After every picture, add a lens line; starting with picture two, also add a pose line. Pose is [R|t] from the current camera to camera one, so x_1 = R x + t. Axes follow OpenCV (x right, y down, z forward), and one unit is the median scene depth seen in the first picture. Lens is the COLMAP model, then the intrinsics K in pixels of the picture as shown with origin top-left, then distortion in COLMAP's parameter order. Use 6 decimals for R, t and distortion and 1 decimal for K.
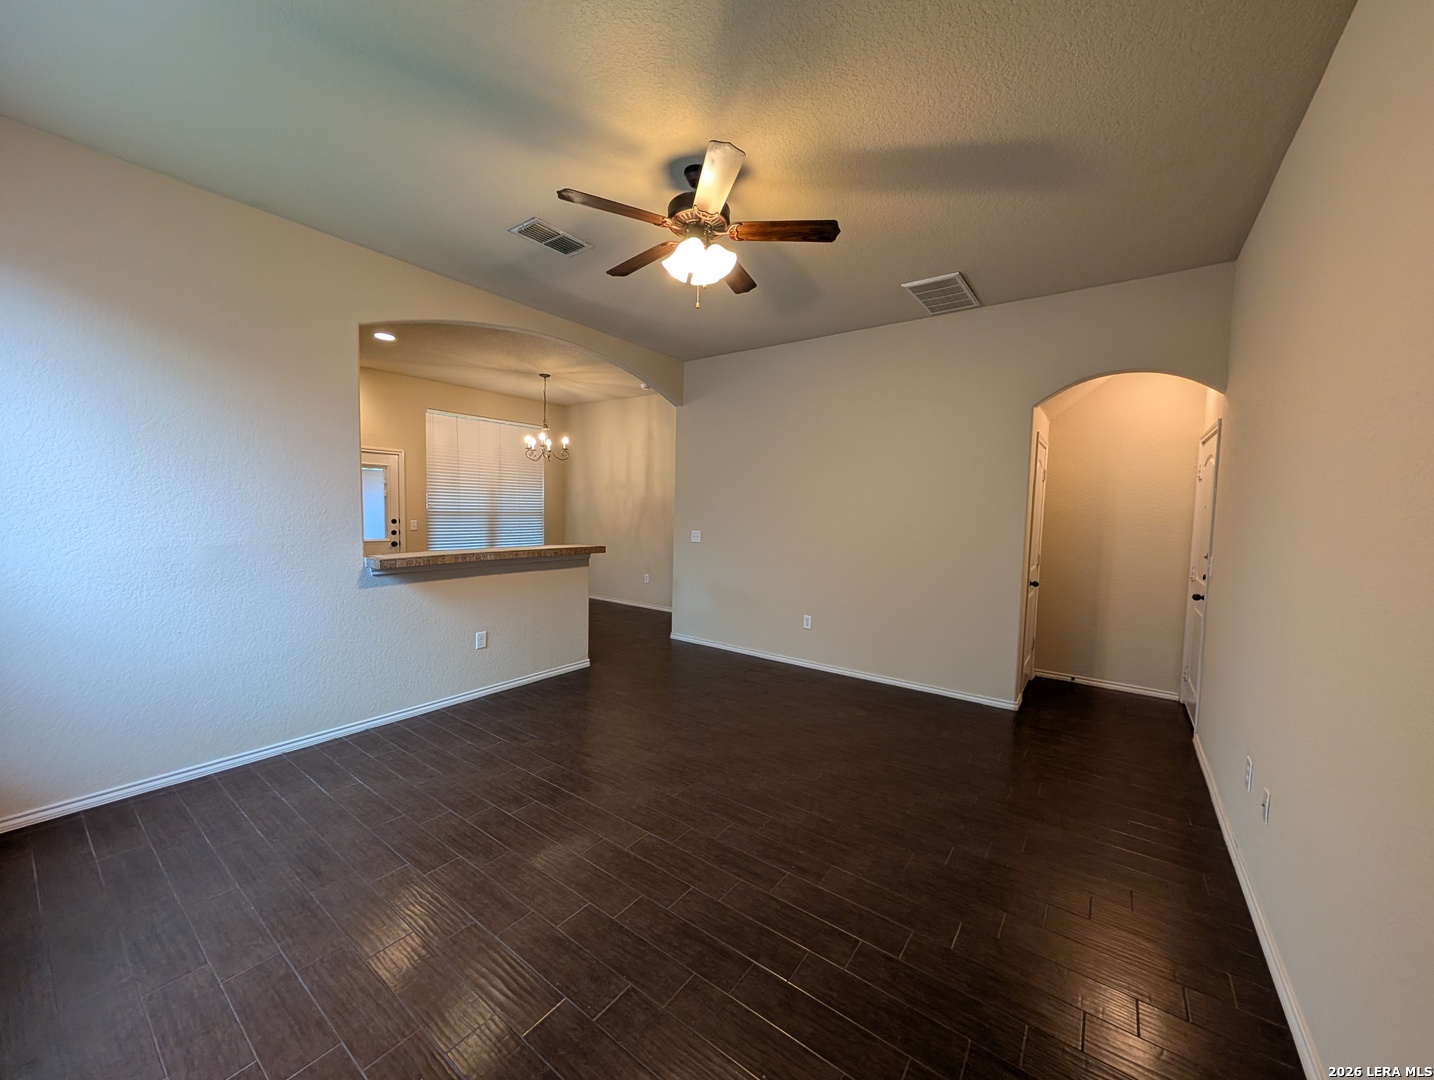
lens RADIAL K [[541.6, 0, 718.9], [0, 541.6, 537.6], [0, 0, 1]] dist [0.001510, 0.000082]
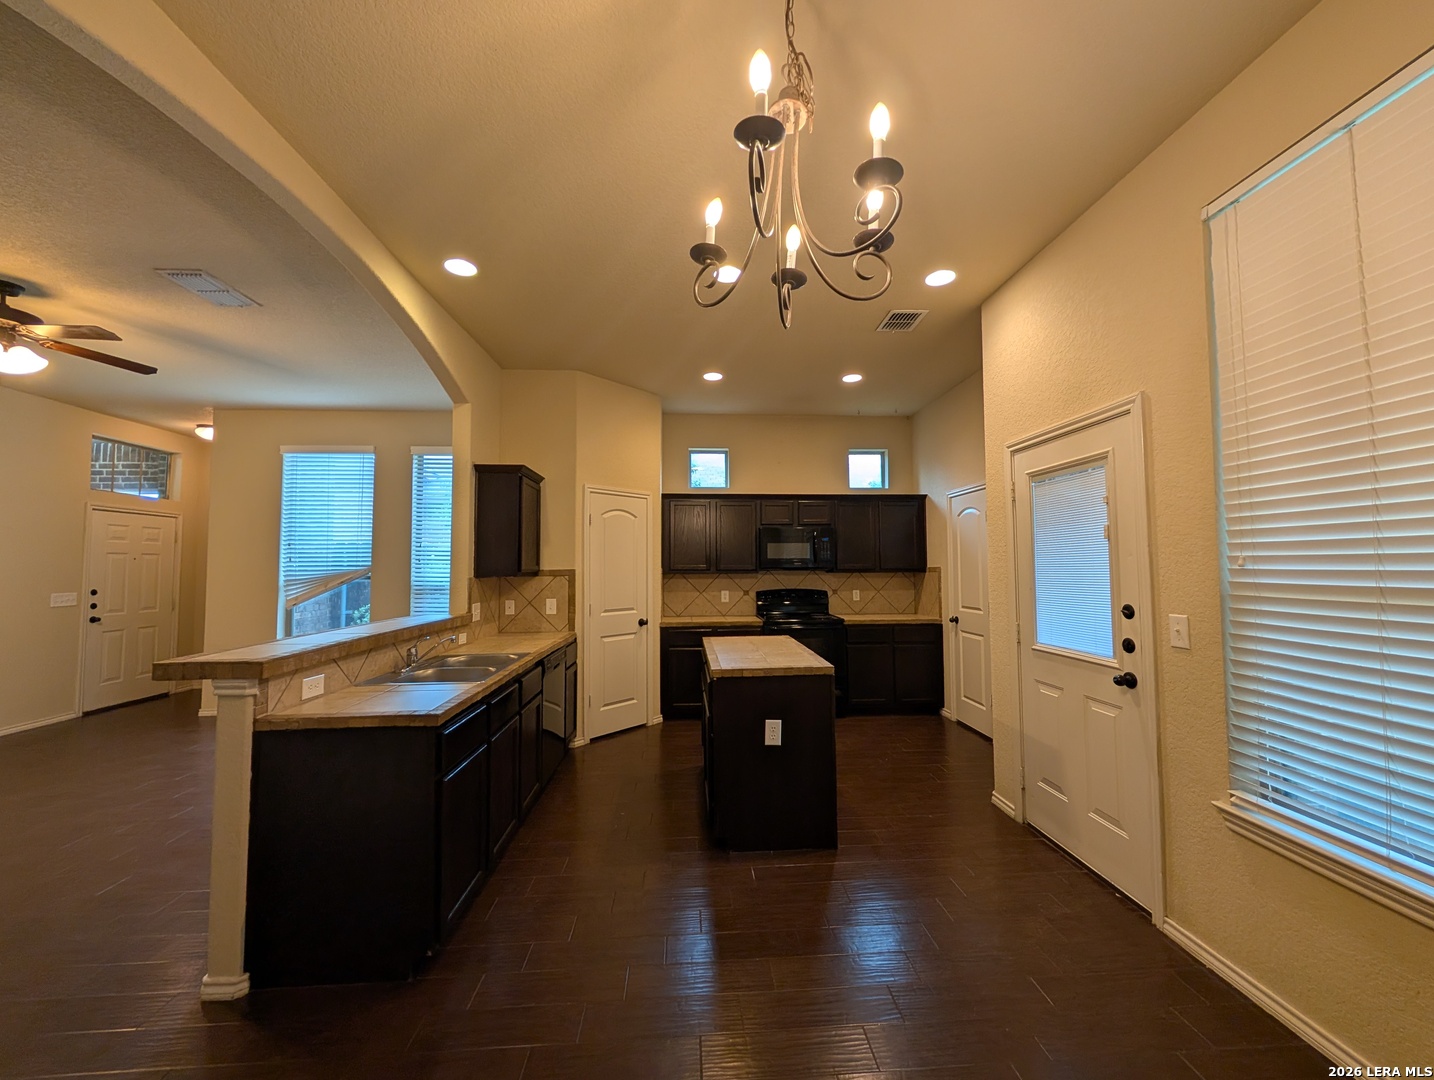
lens RADIAL K [[541.6, 0, 719.6], [0, 541.6, 542.8], [0, 0, 1]] dist [0.001510, 0.000082]
pose [[-0.769994, -0.044364, -0.636506, -0.268630], [-0.043726, 0.998904, -0.016727, -0.078055], [0.636551, 0.014953, -0.771090, 1.535732]]
